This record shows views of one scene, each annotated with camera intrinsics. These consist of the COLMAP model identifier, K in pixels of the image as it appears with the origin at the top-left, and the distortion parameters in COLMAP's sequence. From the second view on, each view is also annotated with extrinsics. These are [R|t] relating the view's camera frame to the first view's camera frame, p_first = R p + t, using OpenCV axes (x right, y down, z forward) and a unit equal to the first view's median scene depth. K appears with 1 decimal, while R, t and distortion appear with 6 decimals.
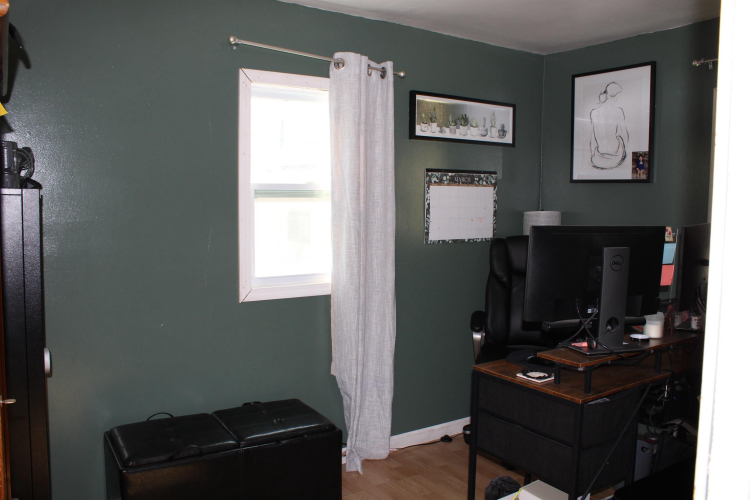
lens RADIAL K [[619.7, 0, 375.0], [0, 619.7, 250.0], [0, 0, 1]] dist [-0.151179, 0.094423]
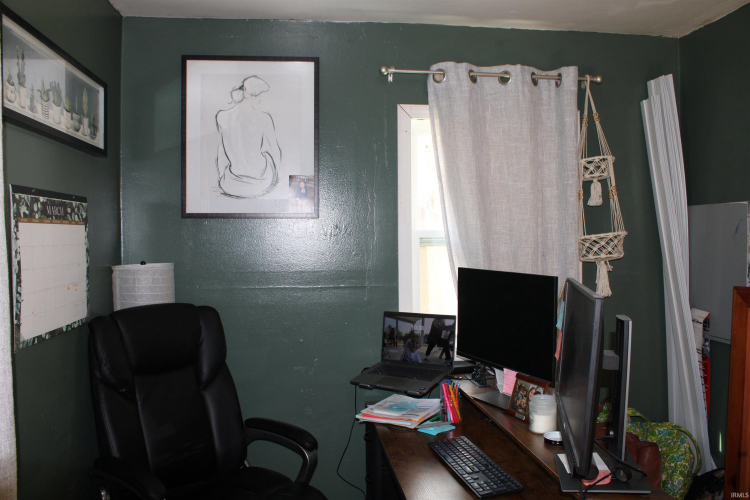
lens RADIAL K [[619.7, 0, 375.0], [0, 619.7, 250.0], [0, 0, 1]] dist [-0.151179, 0.094423]
pose [[0.455311, -0.032144, 0.889752, -0.178897], [0.086118, 0.996252, -0.008077, -0.056022], [-0.886158, 0.080301, 0.456373, 0.552098]]
